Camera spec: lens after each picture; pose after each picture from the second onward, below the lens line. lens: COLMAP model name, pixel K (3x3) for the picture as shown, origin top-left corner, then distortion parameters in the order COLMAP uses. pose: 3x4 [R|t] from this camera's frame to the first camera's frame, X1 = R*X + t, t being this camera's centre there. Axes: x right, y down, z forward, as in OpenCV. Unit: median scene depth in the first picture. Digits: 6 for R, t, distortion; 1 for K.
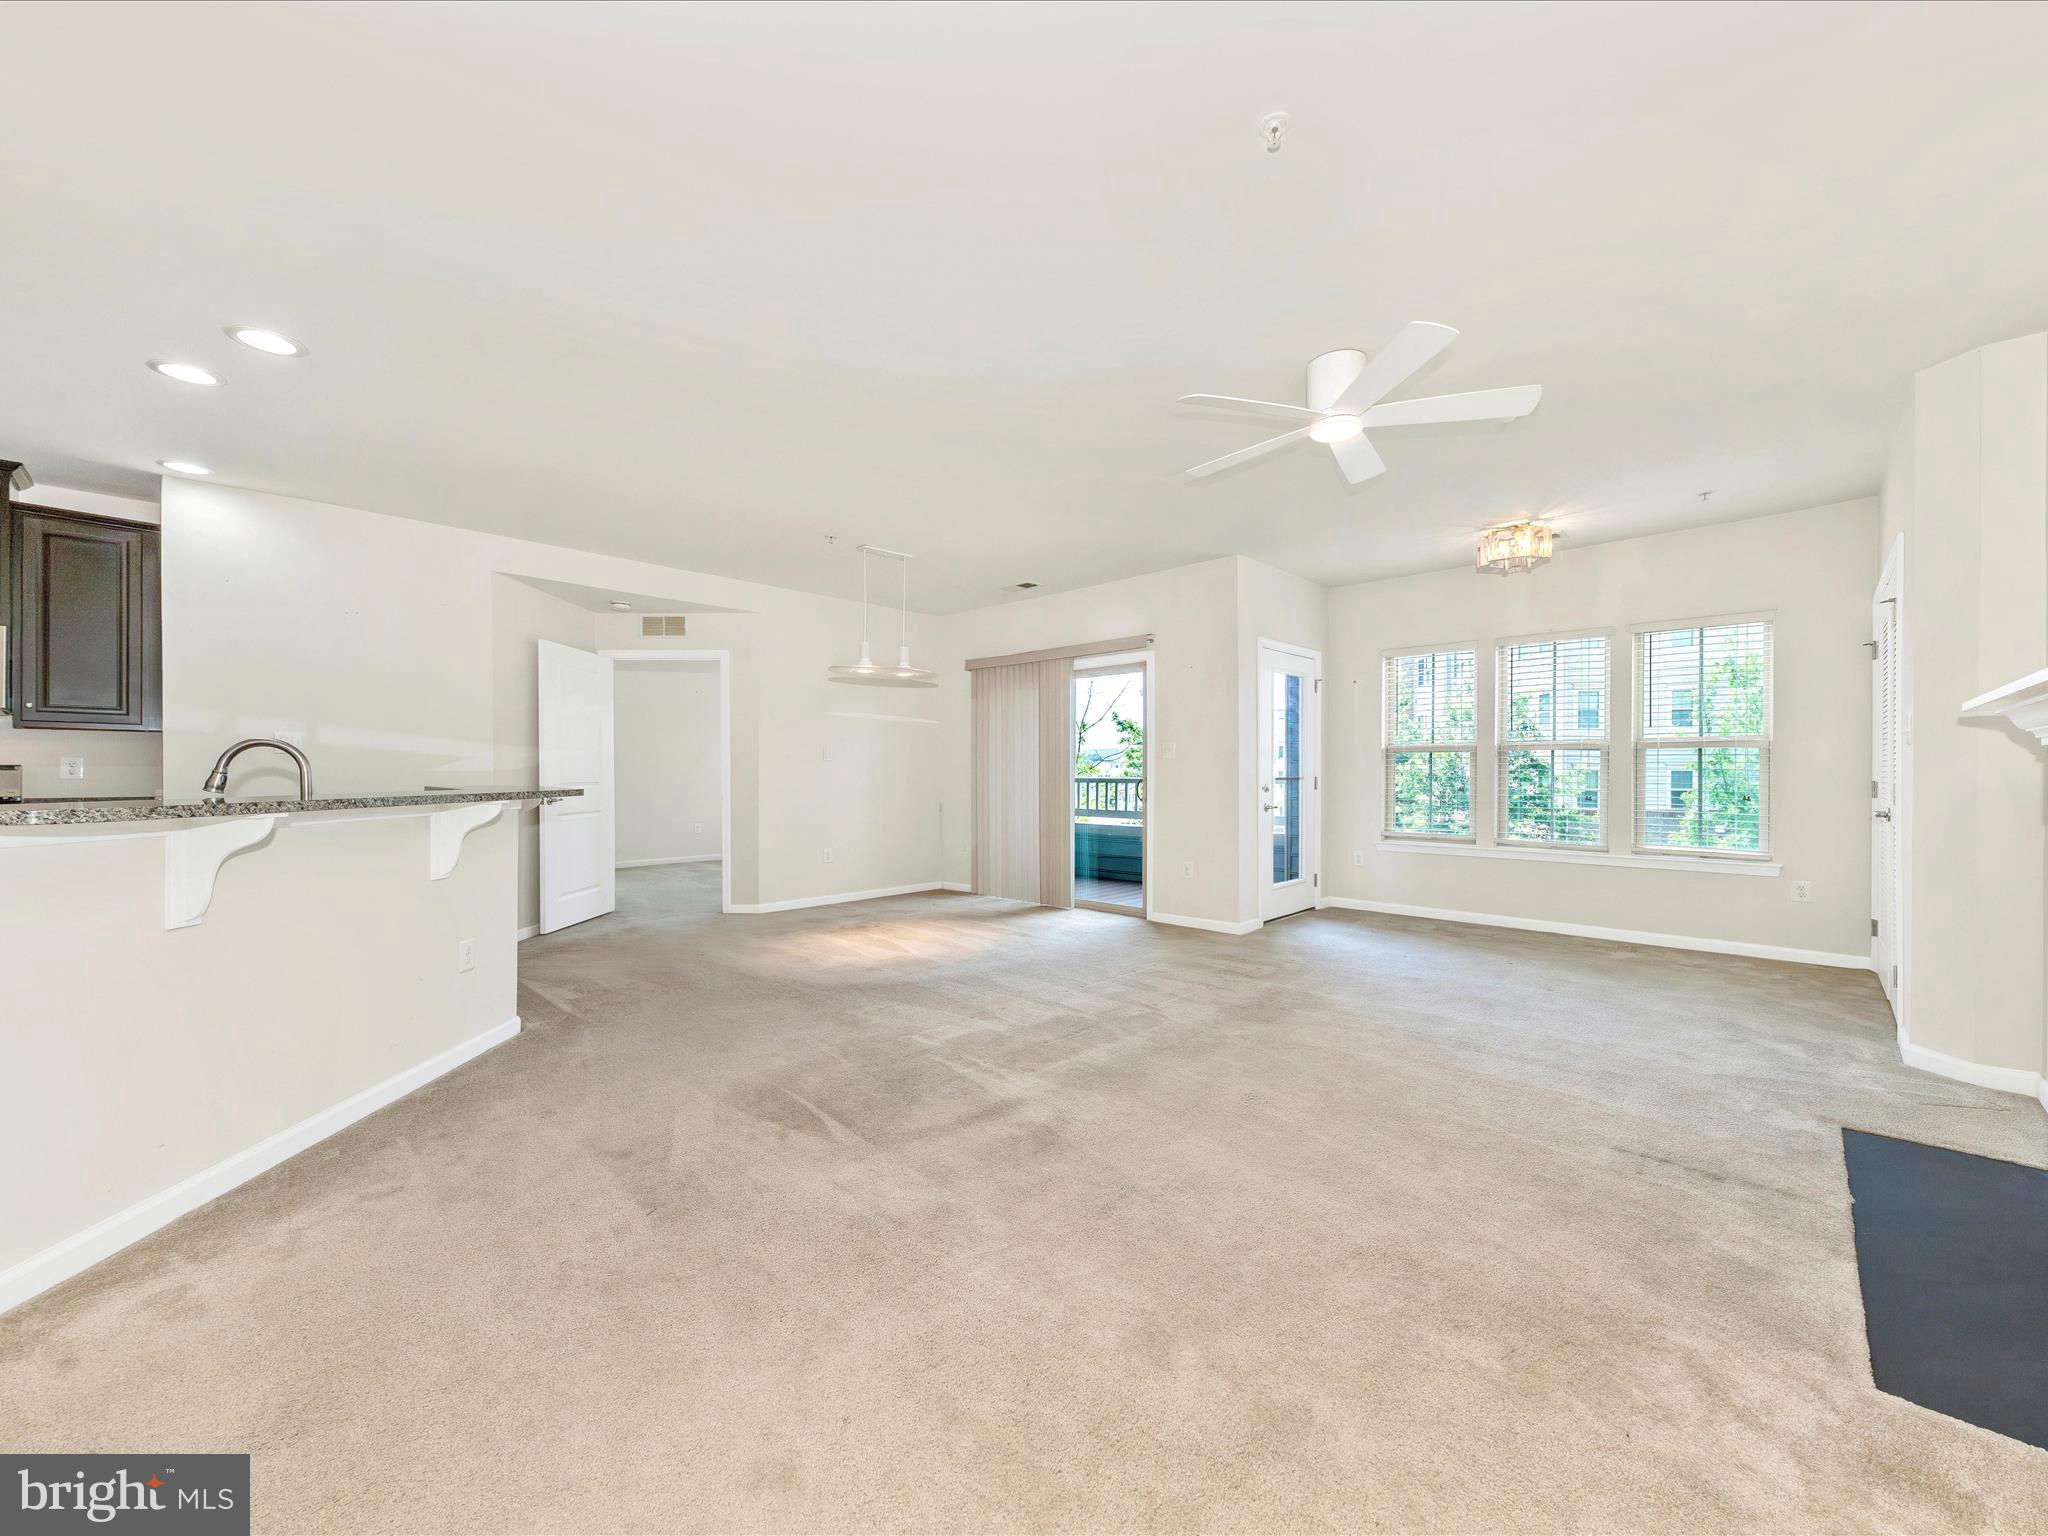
lens RADIAL K [[799.4, 0, 1011.8], [0, 799.4, 772.9], [0, 0, 1]] dist [-0.003784, -0.000304]
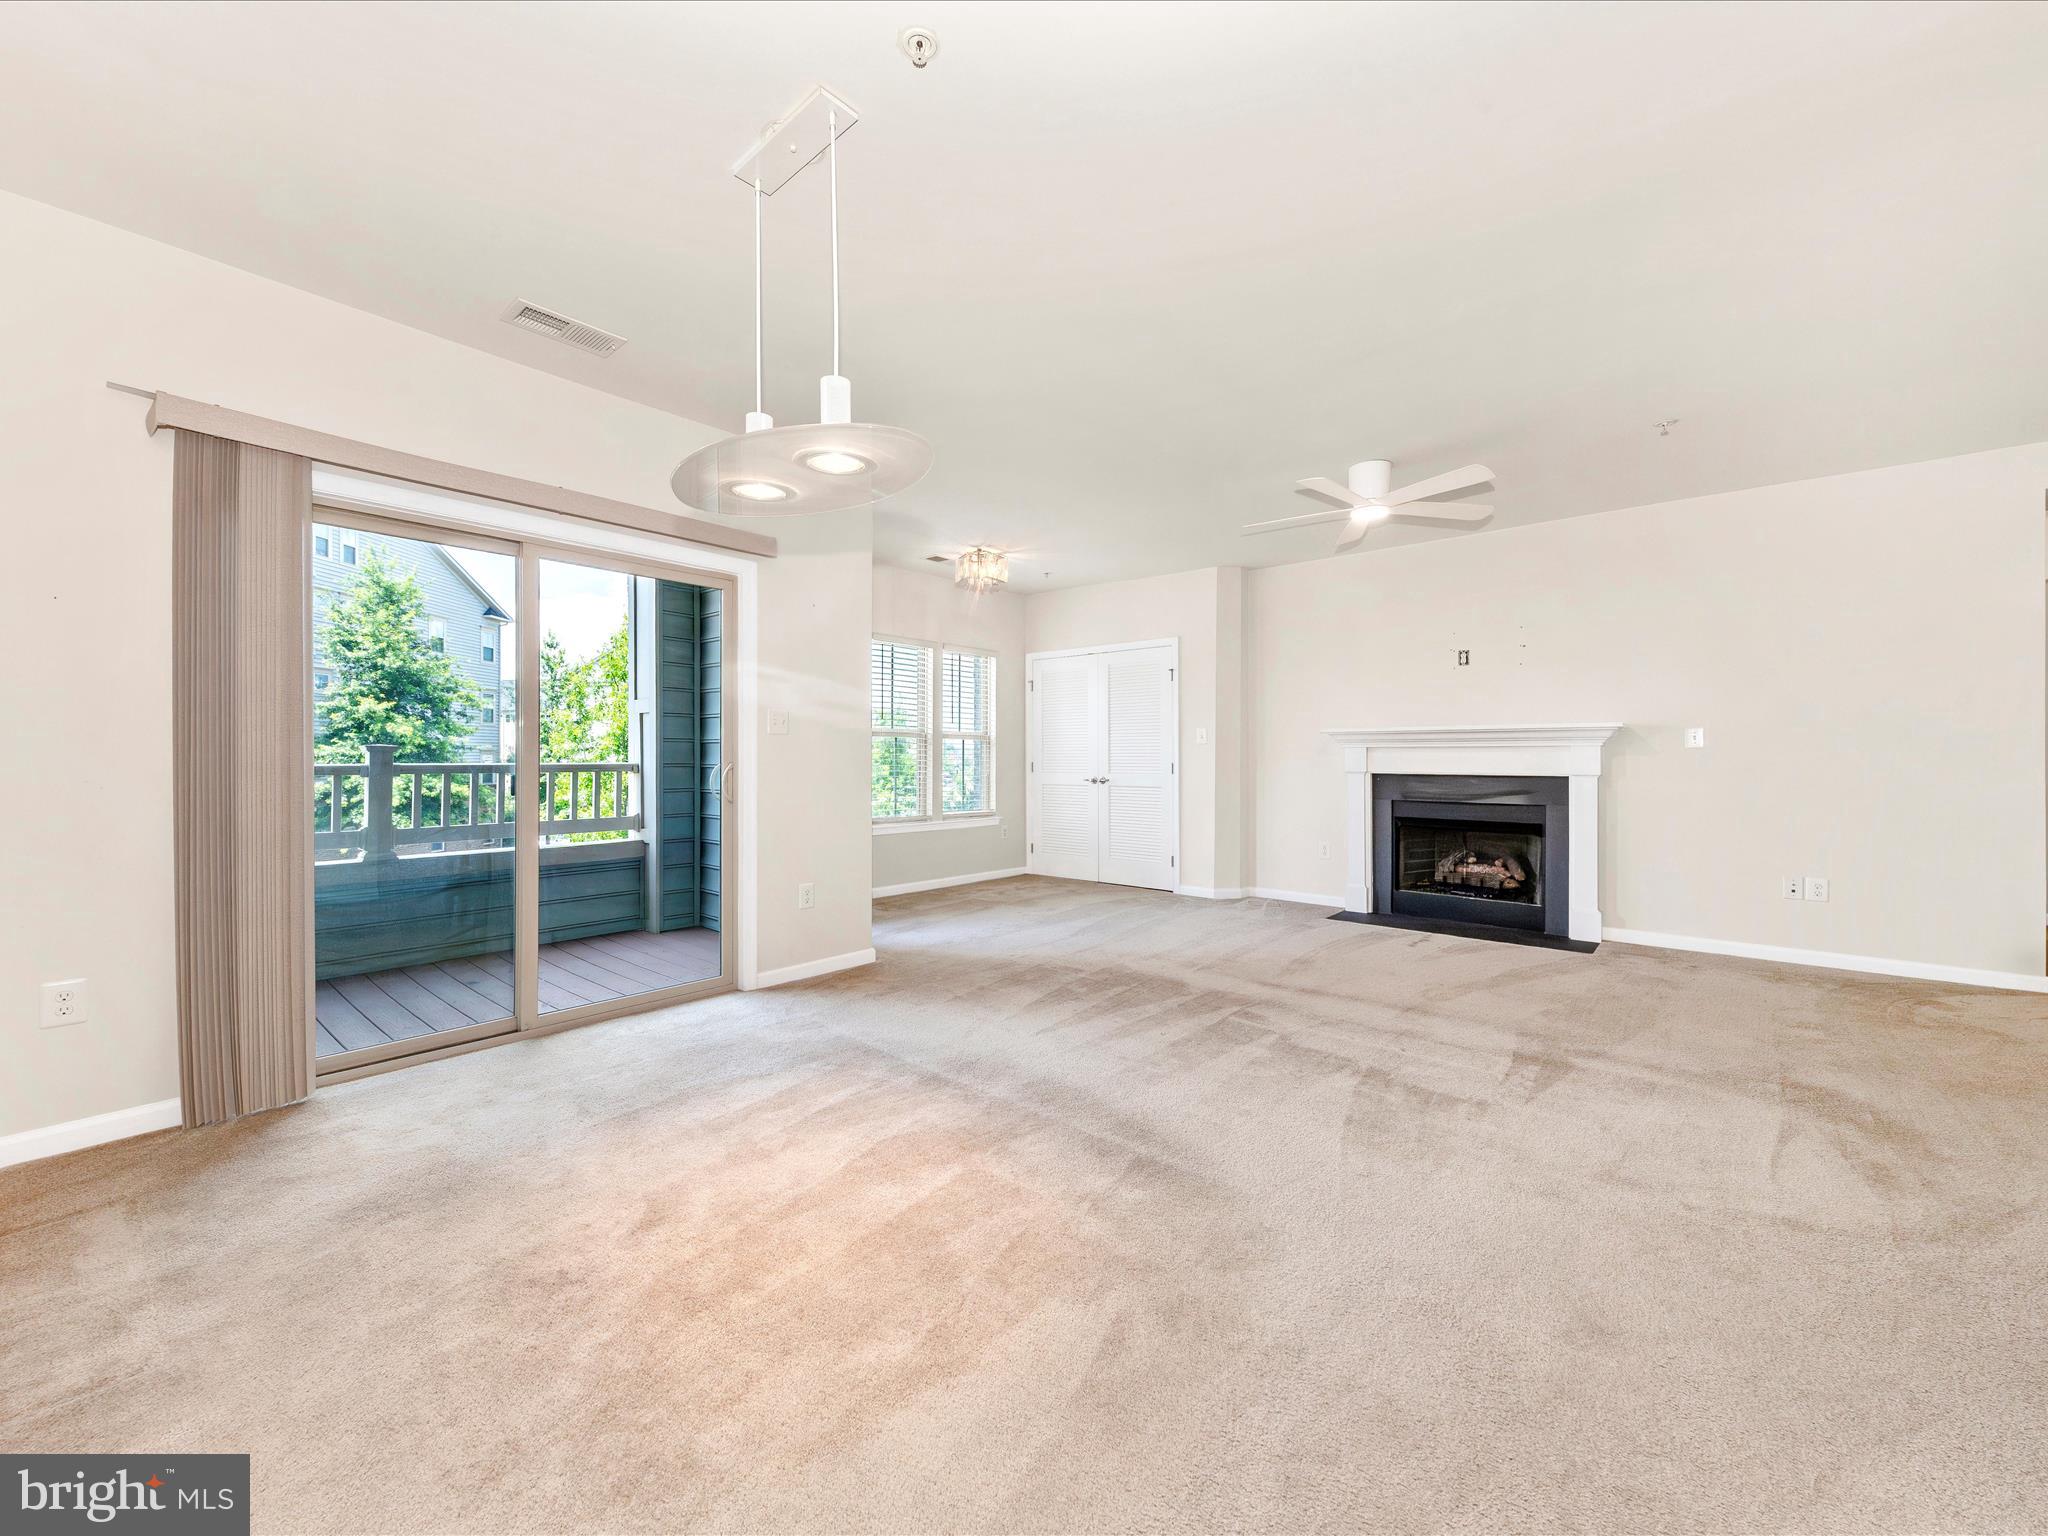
lens RADIAL K [[804.4, 0, 1020.2], [0, 804.4, 760.2], [0, 0, 1]] dist [0.008250, -0.002087]
pose [[-0.063967, 0.000389, 0.997952, -0.478495], [-0.004307, 0.999991, -0.000666, 0.004948], [-0.997943, -0.004340, -0.063965, 0.841203]]
